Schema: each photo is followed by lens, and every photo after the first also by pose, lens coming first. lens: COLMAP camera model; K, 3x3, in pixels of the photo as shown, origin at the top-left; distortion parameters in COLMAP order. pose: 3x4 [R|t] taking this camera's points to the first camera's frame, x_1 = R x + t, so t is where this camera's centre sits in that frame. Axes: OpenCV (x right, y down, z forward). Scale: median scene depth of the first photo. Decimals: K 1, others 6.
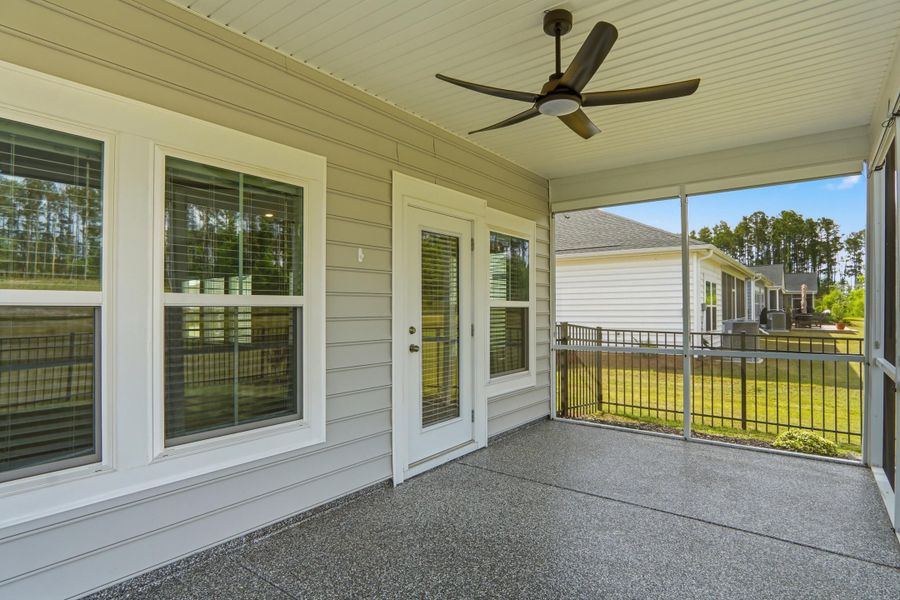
lens RADIAL K [[483.9, 0, 443.9], [0, 483.9, 302.1], [0, 0, 1]] dist [-0.025223, 0.000870]
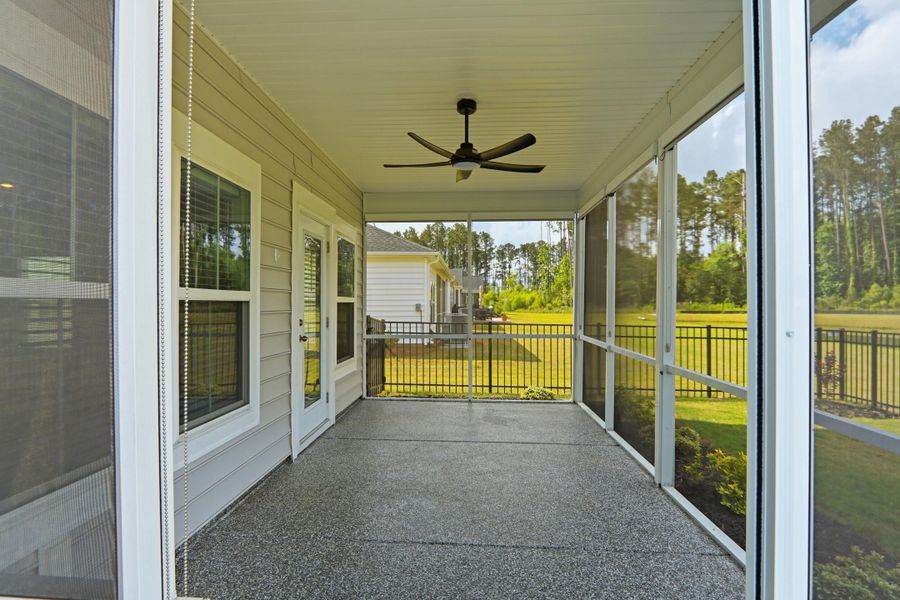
lens RADIAL K [[488.5, 0, 443.1], [0, 488.5, 297.9], [0, 0, 1]] dist [-0.026254, 0.002211]
pose [[0.828728, 0.010955, 0.559545, -0.297869], [-0.011575, 0.999930, -0.002434, -0.000072], [-0.559532, -0.004459, 0.828797, -0.086835]]
